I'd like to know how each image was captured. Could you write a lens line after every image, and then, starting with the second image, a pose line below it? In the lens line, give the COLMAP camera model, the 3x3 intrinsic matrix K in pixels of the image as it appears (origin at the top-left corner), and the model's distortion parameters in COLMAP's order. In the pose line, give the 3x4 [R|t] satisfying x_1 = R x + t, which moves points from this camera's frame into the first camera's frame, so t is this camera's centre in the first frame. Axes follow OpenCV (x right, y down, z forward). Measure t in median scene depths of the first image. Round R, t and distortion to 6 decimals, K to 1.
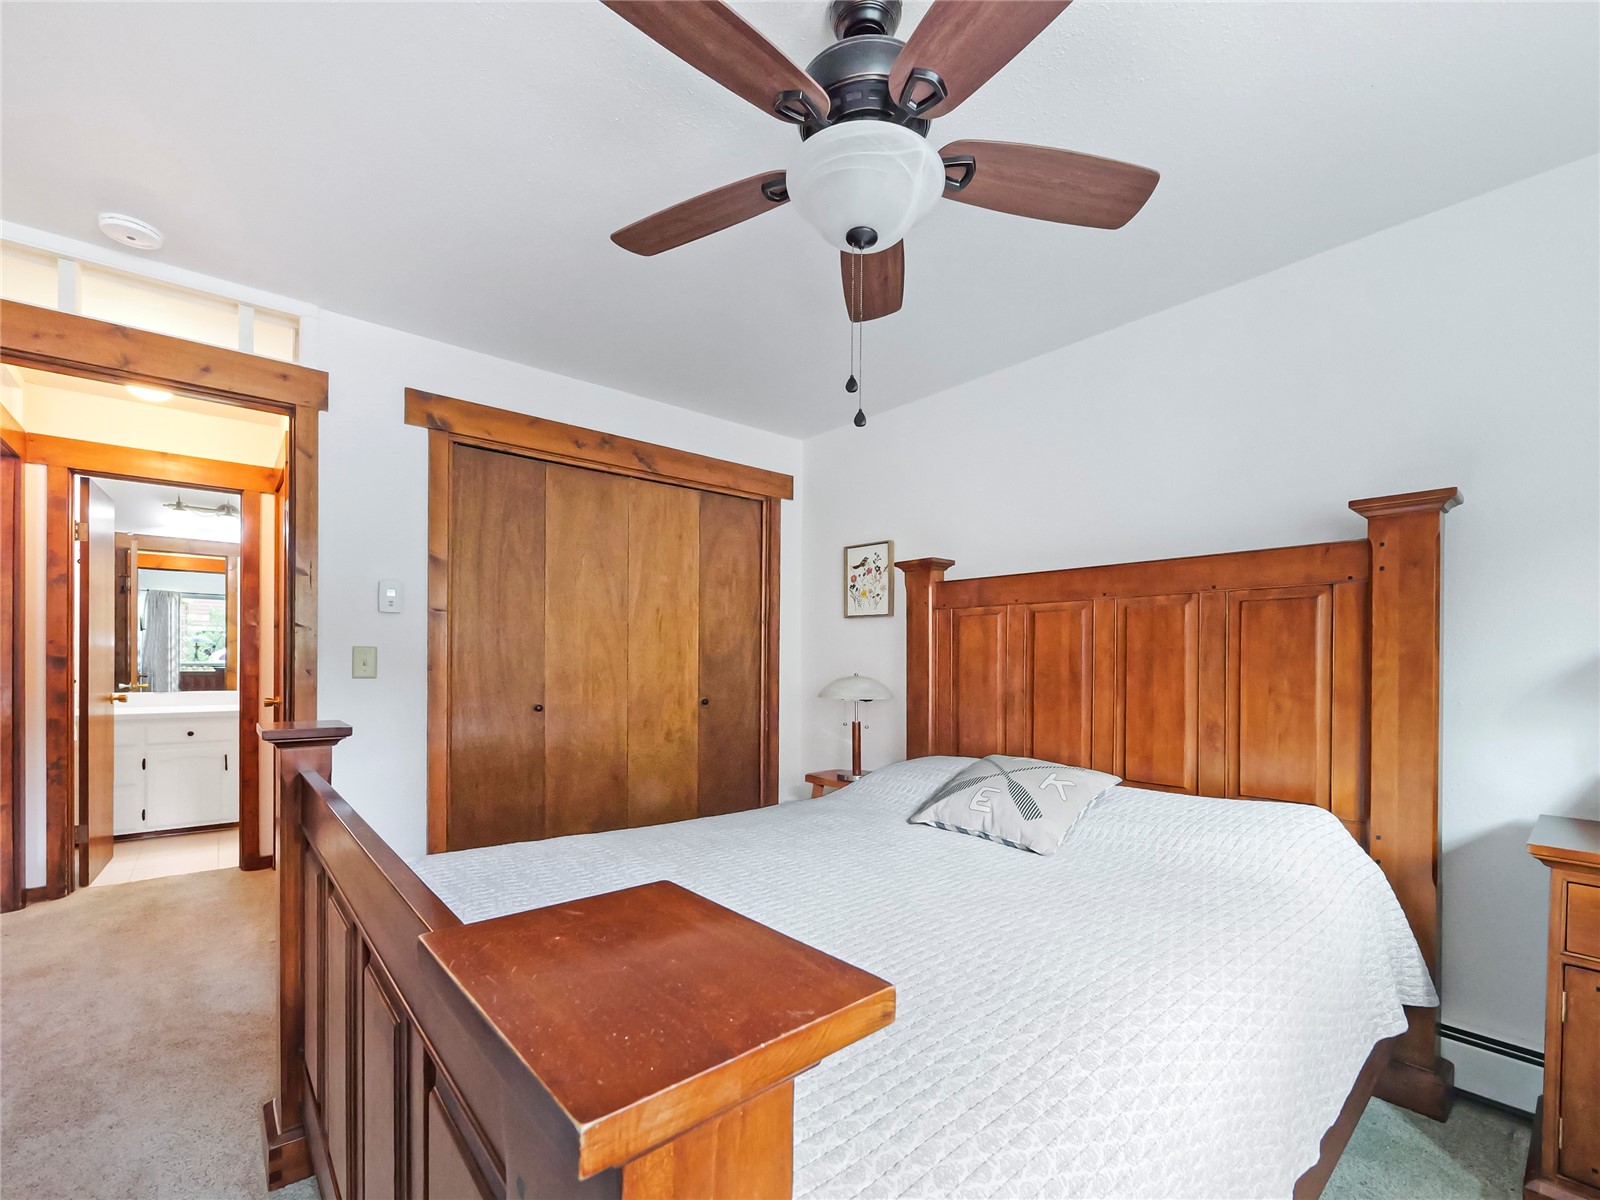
lens RADIAL K [[697.5, 0, 807.3], [0, 697.5, 674.1], [0, 0, 1]] dist [0.001294, 0.000343]
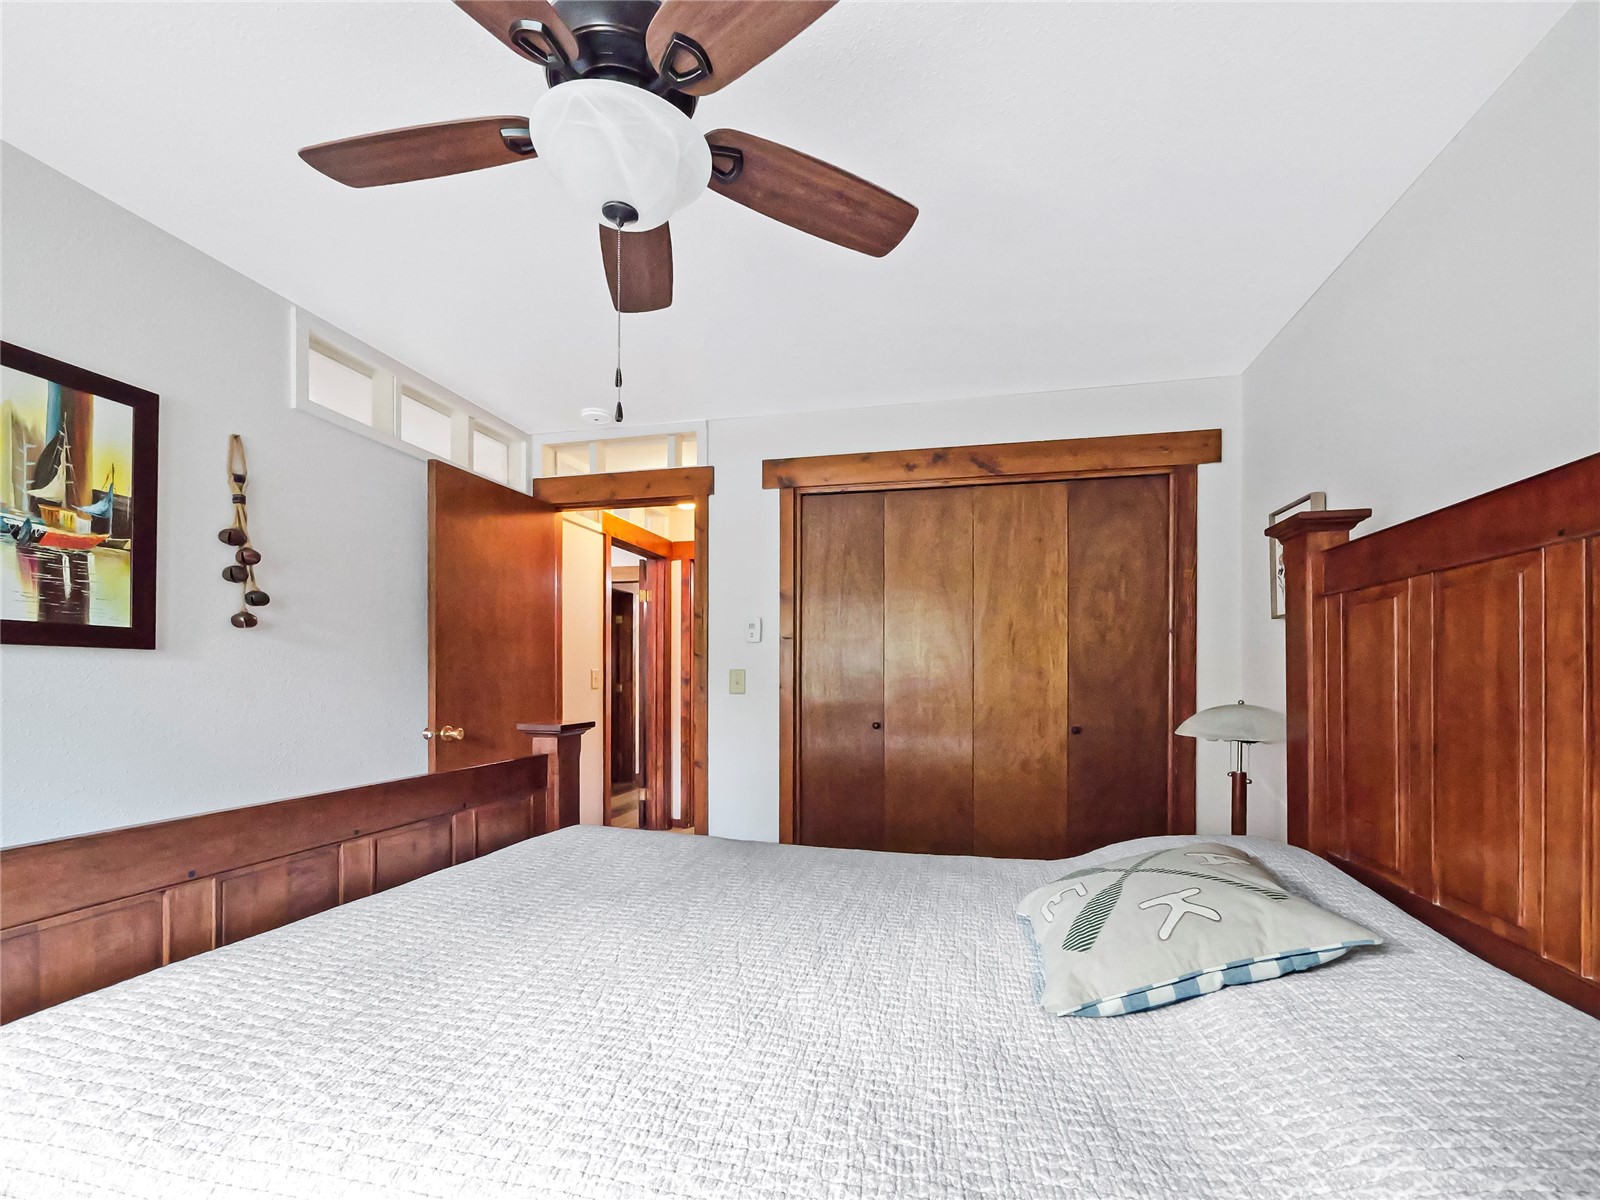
lens RADIAL K [[697.5, 0, 807.3], [0, 697.5, 674.1], [0, 0, 1]] dist [0.001294, 0.000343]
pose [[0.596464, -0.005593, -0.802620, 0.383508], [-0.017003, 0.999663, -0.019602, -0.006534], [0.802460, 0.025339, 0.596168, 0.275443]]
